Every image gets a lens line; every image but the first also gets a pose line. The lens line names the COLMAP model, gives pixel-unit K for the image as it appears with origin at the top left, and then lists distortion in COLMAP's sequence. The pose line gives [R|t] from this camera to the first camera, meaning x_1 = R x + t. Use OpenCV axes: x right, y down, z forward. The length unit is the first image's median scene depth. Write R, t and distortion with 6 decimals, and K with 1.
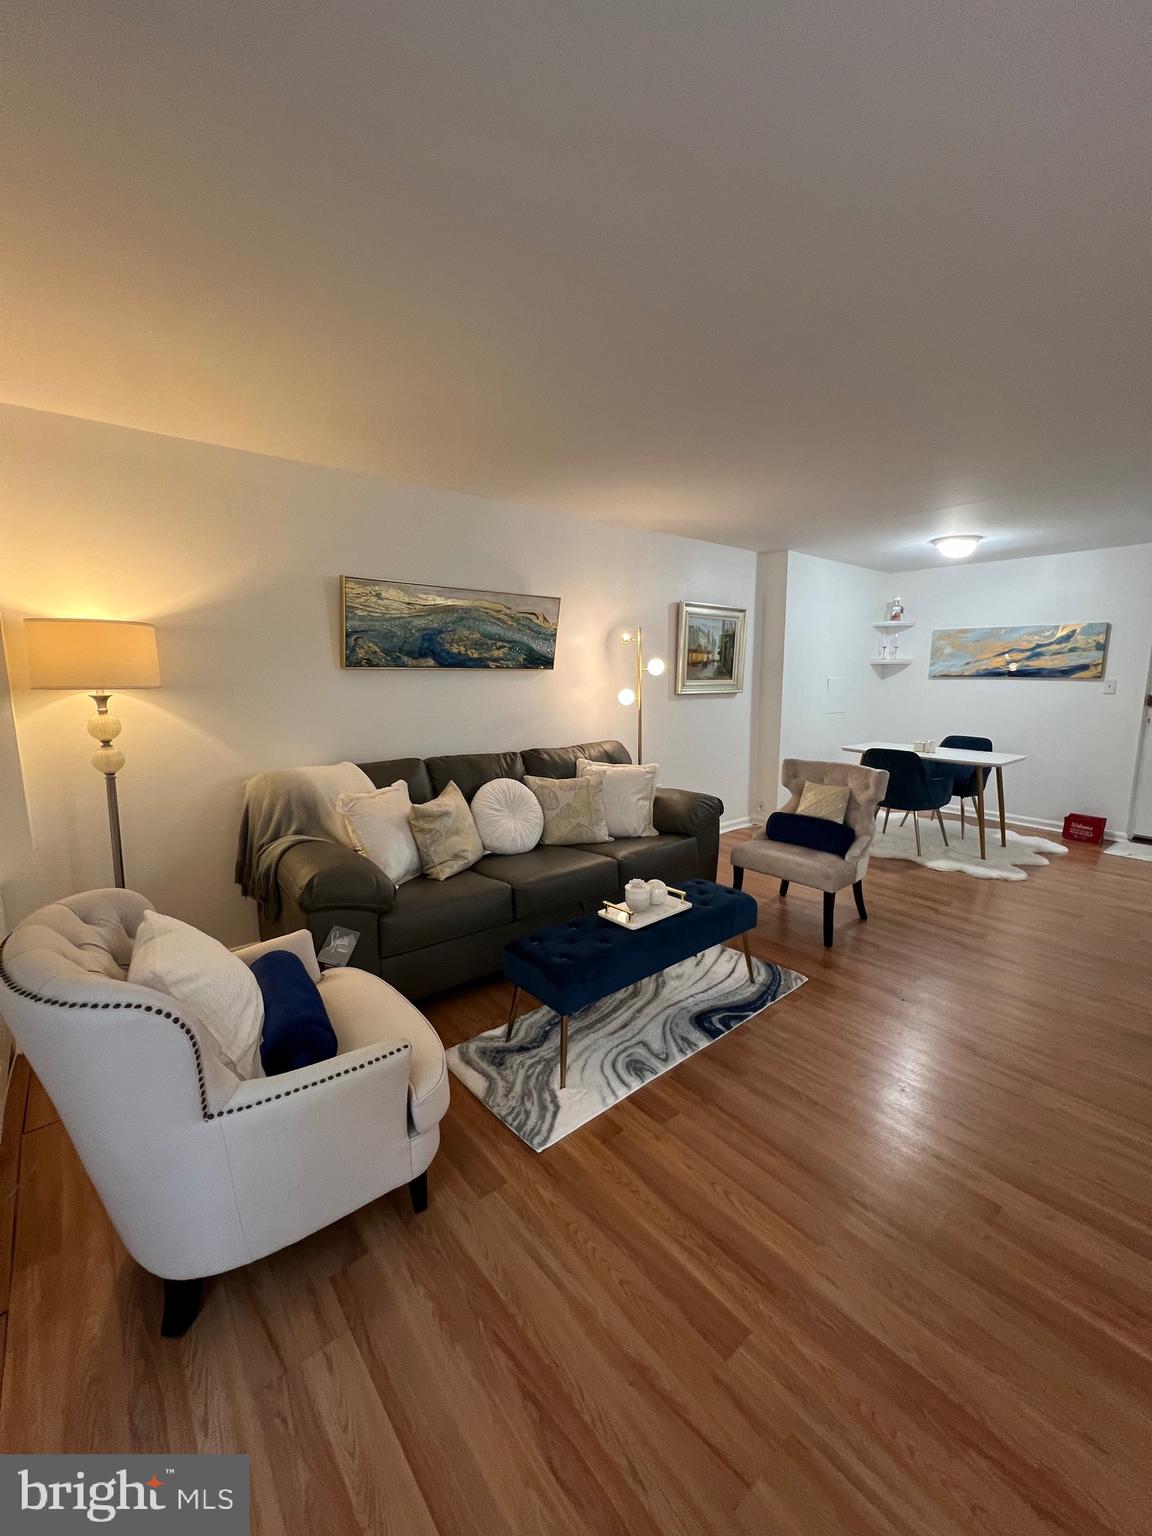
lens RADIAL K [[614.1, 0, 578.7], [0, 614.1, 766.8], [0, 0, 1]] dist [-0.000847, -0.000061]
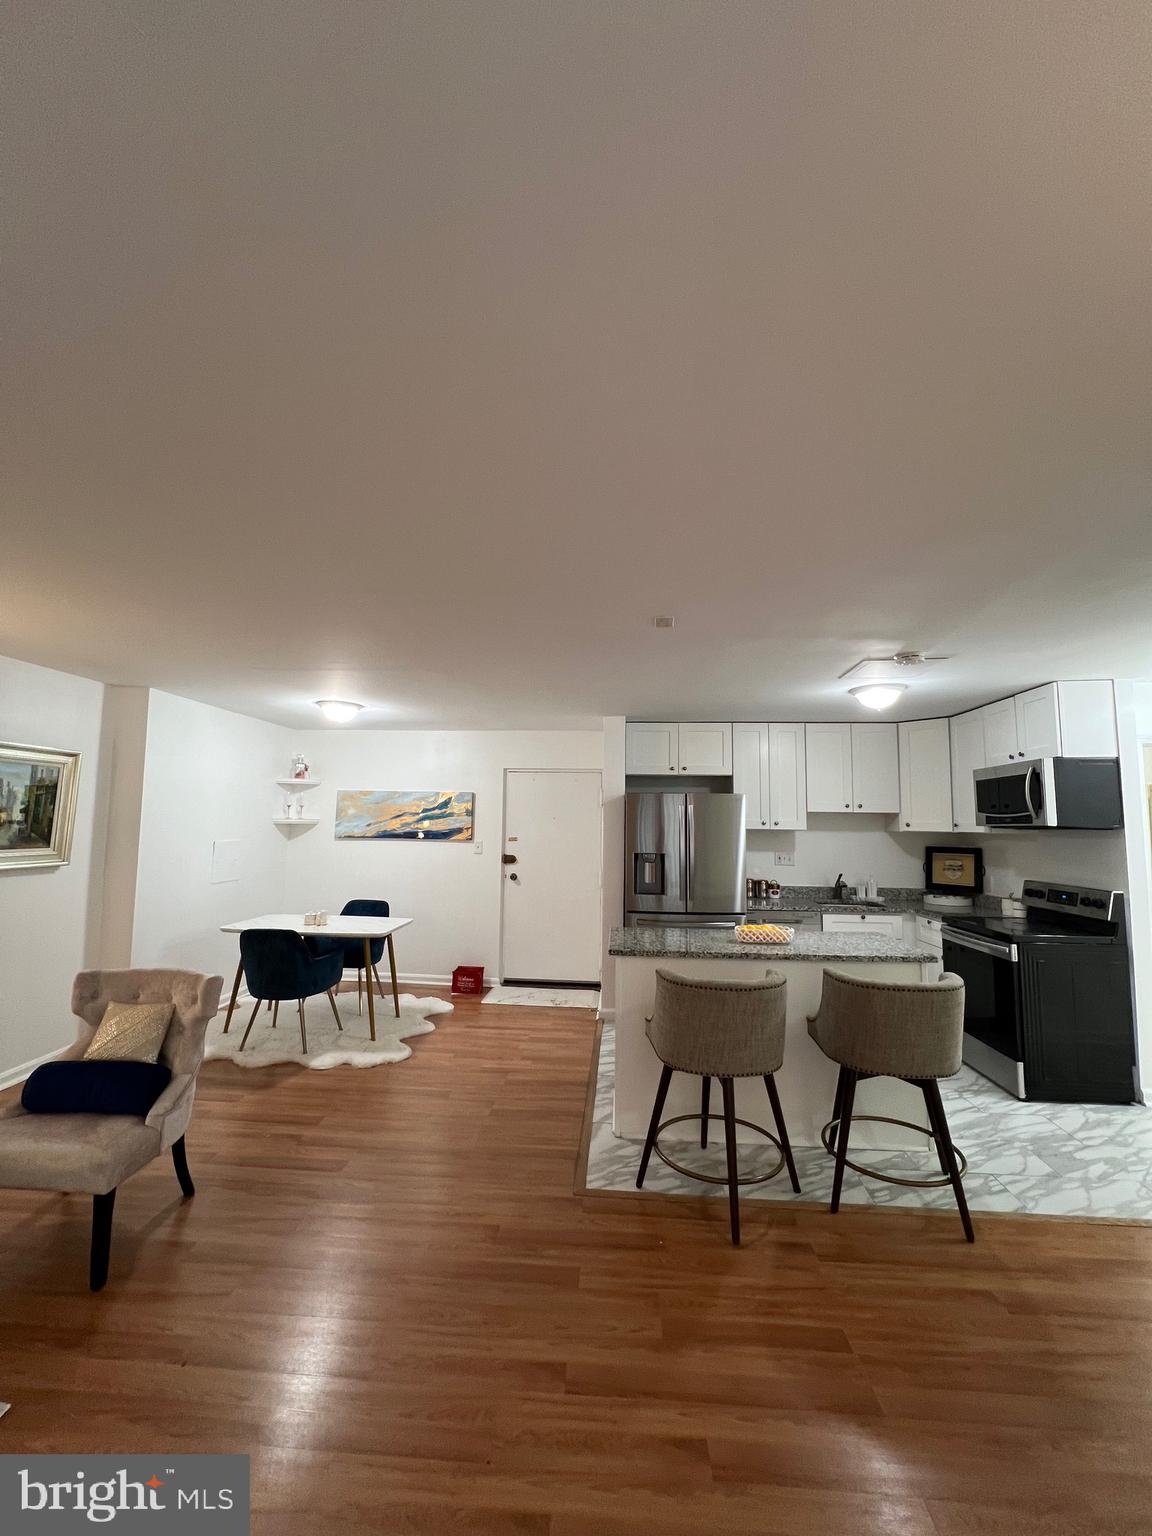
lens RADIAL K [[614.1, 0, 578.7], [0, 614.1, 766.8], [0, 0, 1]] dist [-0.000847, -0.000061]
pose [[0.688656, 0.074321, 0.721270, 0.175335], [0.097787, 0.976126, -0.193947, -0.041470], [-0.718465, 0.204093, 0.664947, 0.080299]]
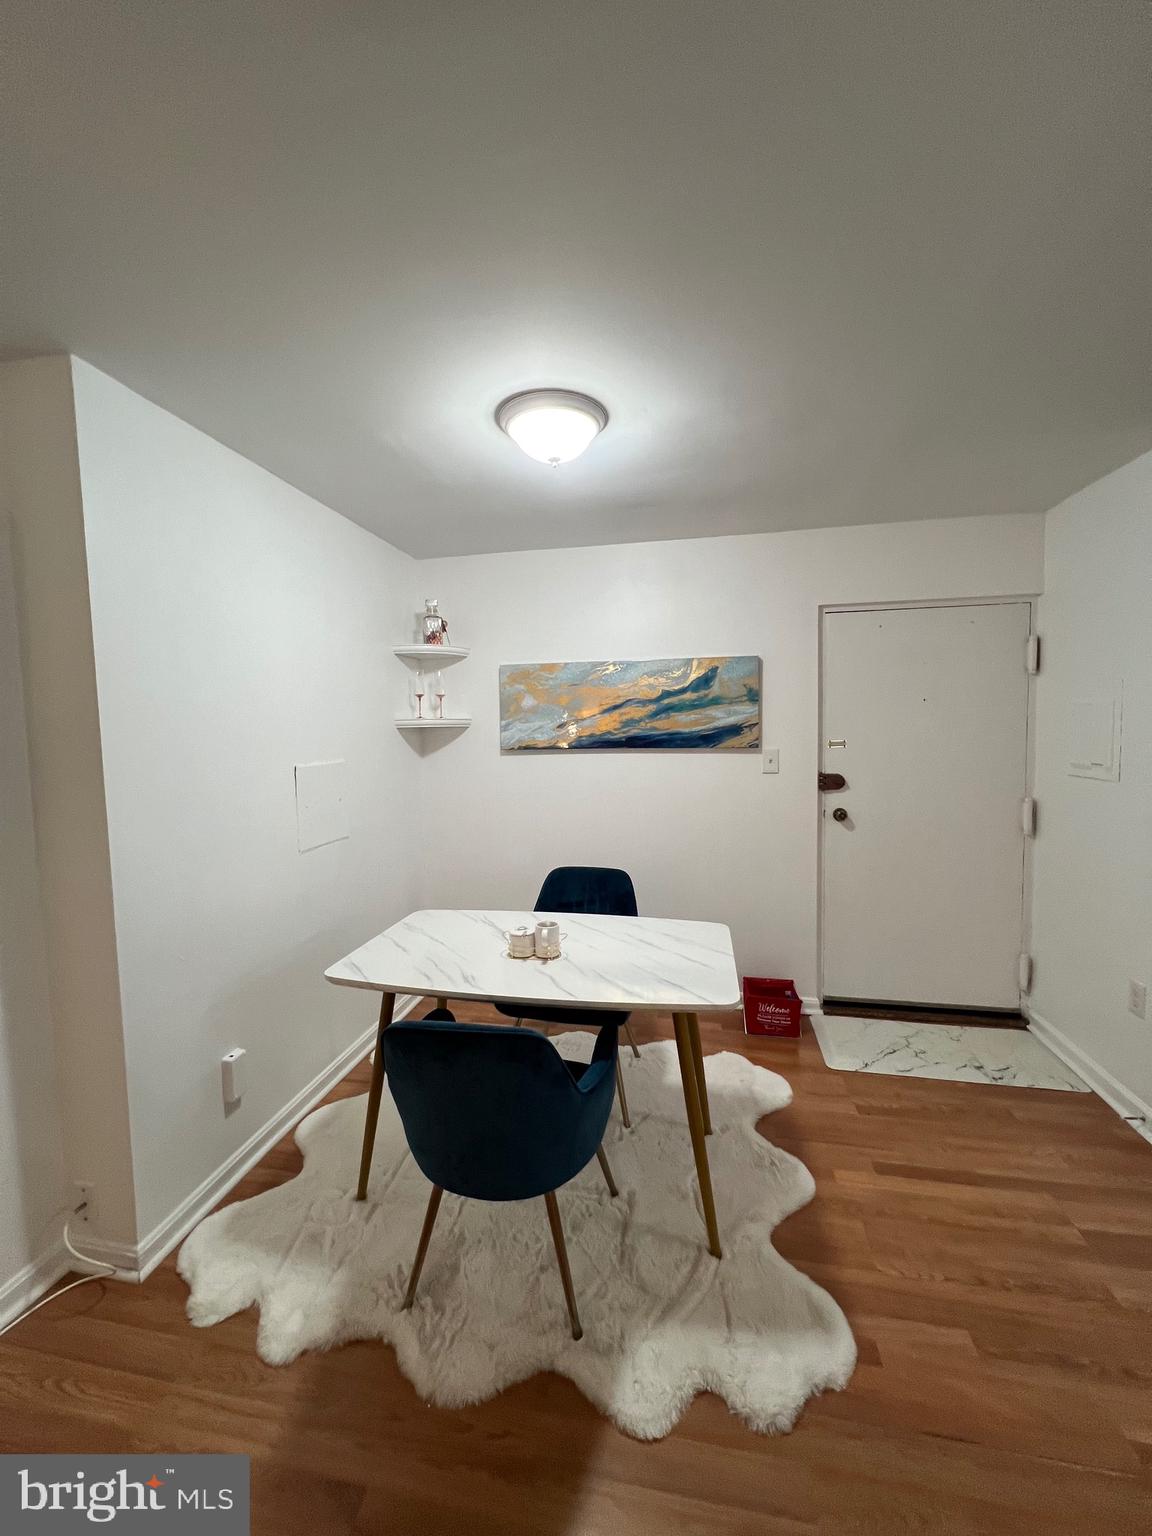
lens RADIAL K [[599.8, 0, 576.0], [0, 599.8, 768.0], [0, 0, 1]] dist [-0.001452, -0.000098]
pose [[0.769994, -0.056121, 0.635578, 0.383422], [0.116066, 0.991825, -0.053035, -0.128704], [-0.627405, 0.114606, 0.770213, 0.745838]]
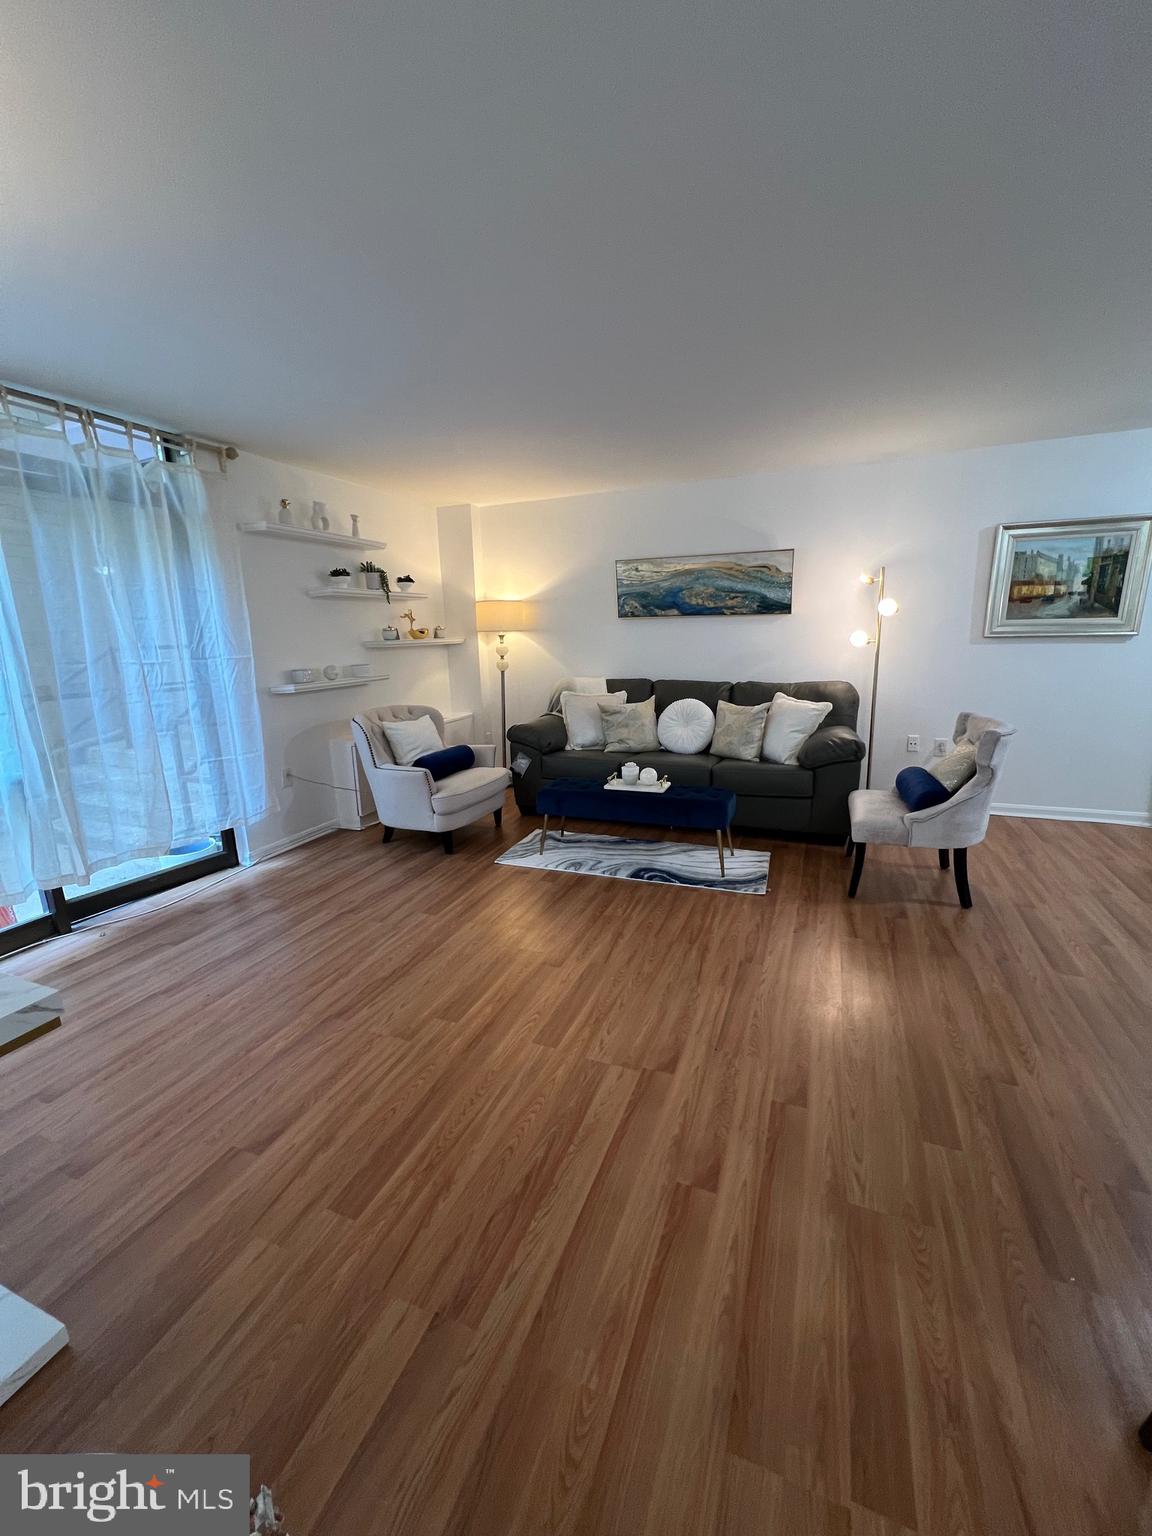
lens RADIAL K [[599.8, 0, 576.0], [0, 599.8, 768.0], [0, 0, 1]] dist [-0.001452, -0.000098]
pose [[0.479132, 0.188635, -0.857234, 0.677212], [-0.110196, 0.981834, 0.154462, -0.005174], [0.870798, 0.020456, 0.491215, 0.101486]]
